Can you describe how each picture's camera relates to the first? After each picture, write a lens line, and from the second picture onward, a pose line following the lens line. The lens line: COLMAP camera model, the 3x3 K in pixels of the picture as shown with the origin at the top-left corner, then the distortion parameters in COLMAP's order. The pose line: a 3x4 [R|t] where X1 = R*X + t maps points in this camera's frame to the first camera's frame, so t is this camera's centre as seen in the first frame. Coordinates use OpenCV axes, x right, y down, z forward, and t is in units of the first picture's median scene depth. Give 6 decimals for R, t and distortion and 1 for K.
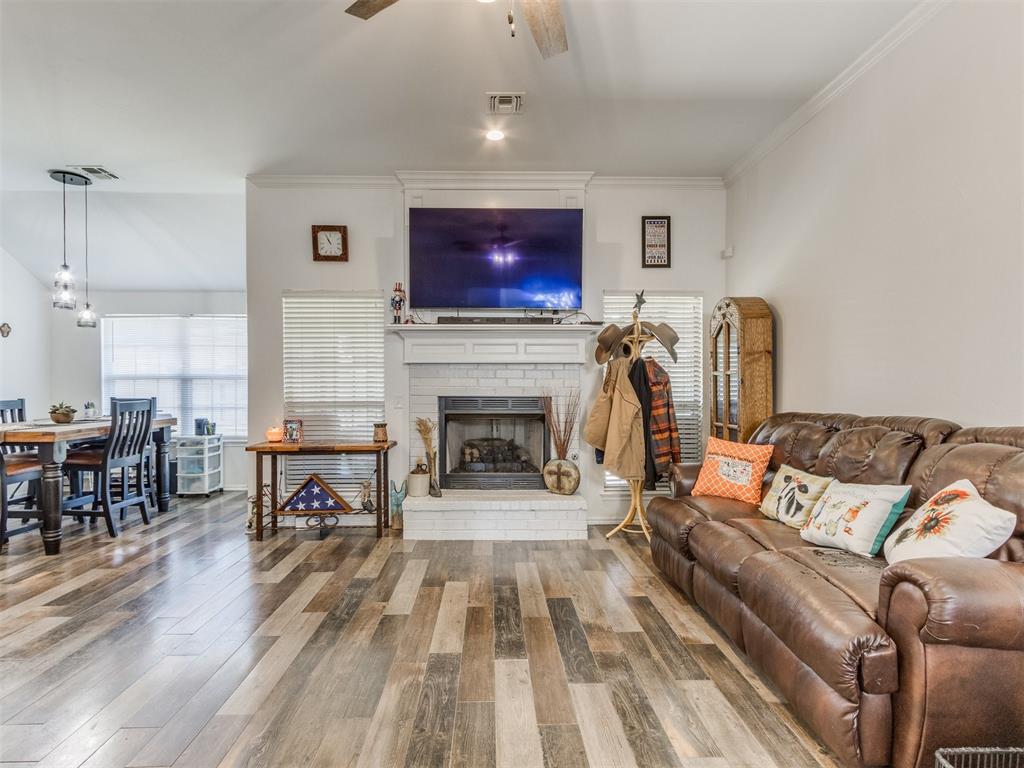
lens RADIAL K [[530.9, 0, 509.3], [0, 530.9, 385.0], [0, 0, 1]] dist [0.002544, -0.004463]
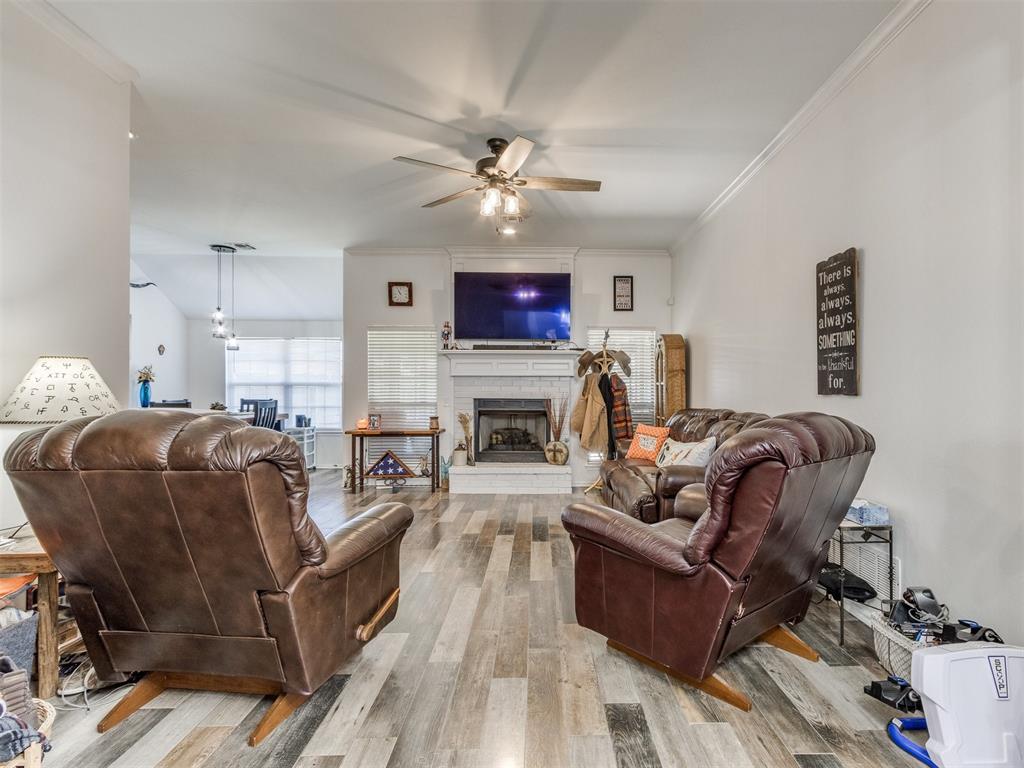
lens RADIAL K [[530.9, 0, 562.1], [0, 530.9, 388.1], [0, 0, 1]] dist [0.002544, -0.004463]
pose [[0.999969, 0.003563, 0.007001, 0.101638], [-0.003529, 0.999981, -0.004960, -0.000710], [-0.007018, 0.004935, 0.999963, -0.475870]]
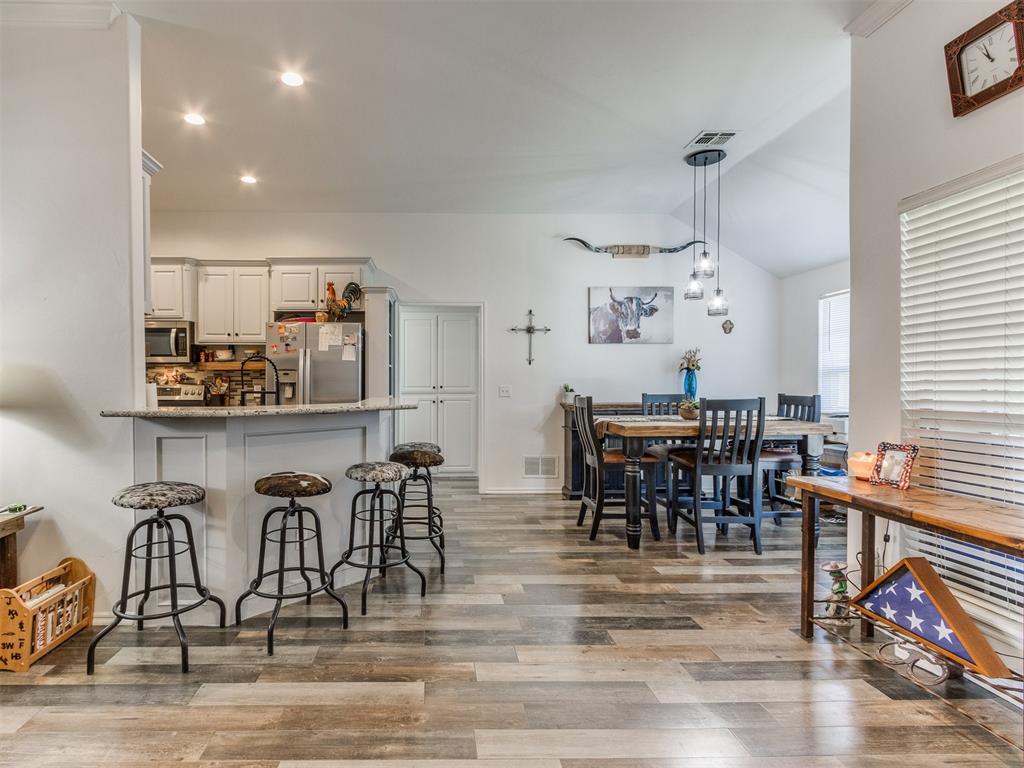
lens RADIAL K [[530.9, 0, 463.5], [0, 530.9, 390.1], [0, 0, 1]] dist [0.002544, -0.004463]
pose [[-0.019466, 0.015883, -0.999684, 0.130007], [0.004202, 0.999866, 0.015805, 0.002573], [0.999802, -0.003893, -0.019531, 0.613218]]
